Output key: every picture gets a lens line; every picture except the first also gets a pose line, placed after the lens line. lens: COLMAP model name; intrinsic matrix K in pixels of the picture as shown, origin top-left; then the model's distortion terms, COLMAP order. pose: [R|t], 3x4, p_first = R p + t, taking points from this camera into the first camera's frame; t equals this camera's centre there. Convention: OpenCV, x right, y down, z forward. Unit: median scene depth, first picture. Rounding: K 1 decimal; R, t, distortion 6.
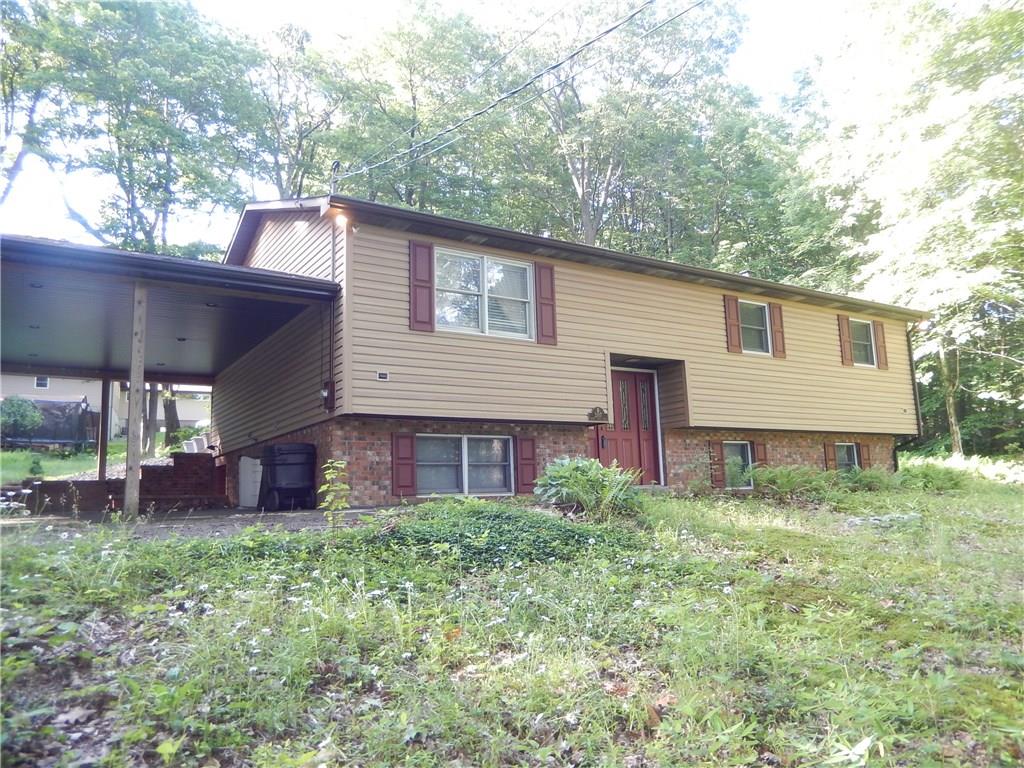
lens RADIAL K [[767.7, 0, 509.6], [0, 767.7, 383.0], [0, 0, 1]] dist [-0.002319, -0.012313]
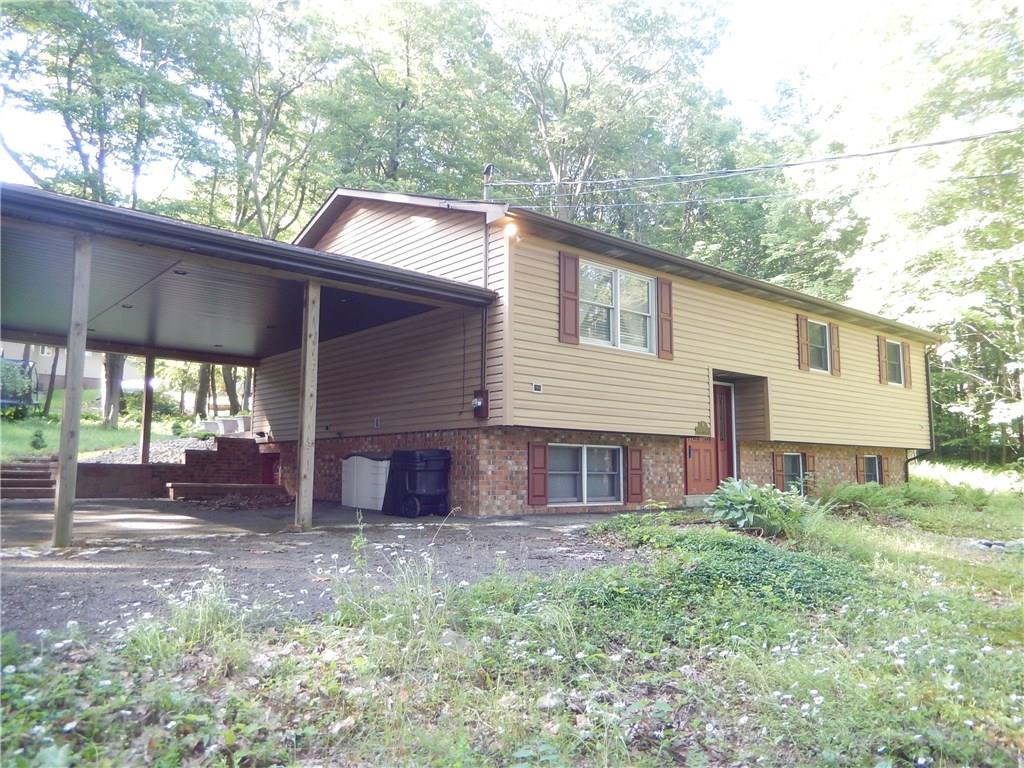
lens RADIAL K [[767.7, 0, 508.1], [0, 767.7, 383.5], [0, 0, 1]] dist [-0.002319, -0.012313]
pose [[0.990421, 0.052595, 0.127668, -0.244717], [-0.057183, 0.997833, 0.032534, -0.033557], [-0.125680, -0.039523, 0.991283, 0.011206]]
